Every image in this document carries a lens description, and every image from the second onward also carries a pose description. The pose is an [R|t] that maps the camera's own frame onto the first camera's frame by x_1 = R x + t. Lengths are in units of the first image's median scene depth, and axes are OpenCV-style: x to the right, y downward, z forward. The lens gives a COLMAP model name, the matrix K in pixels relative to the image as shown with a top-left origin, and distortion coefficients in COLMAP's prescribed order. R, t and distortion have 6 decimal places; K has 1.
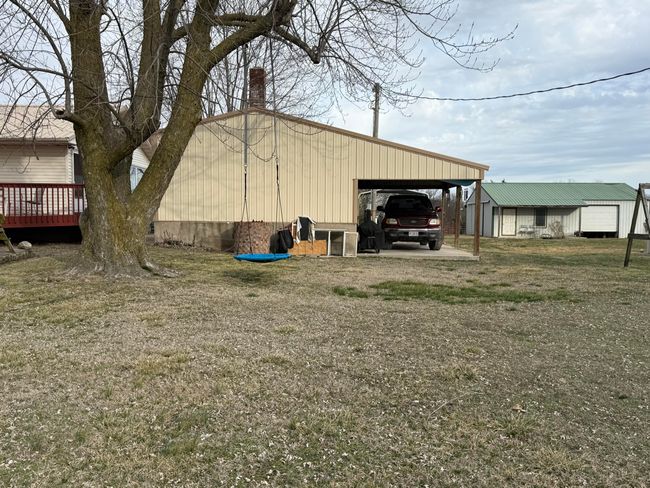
lens RADIAL K [[631.2, 0, 325.0], [0, 631.2, 244.0], [0, 0, 1]] dist [0.192901, -0.427163]
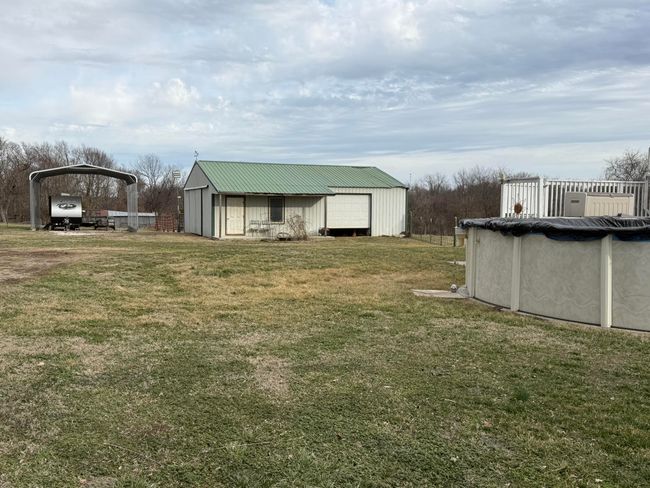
lens RADIAL K [[631.2, 0, 325.0], [0, 631.2, 244.0], [0, 0, 1]] dist [0.192901, -0.427163]
pose [[0.924677, -0.021803, 0.380128, 0.113894], [0.015058, 0.999672, 0.020710, -0.016629], [-0.380455, -0.013426, 0.924702, 0.316478]]
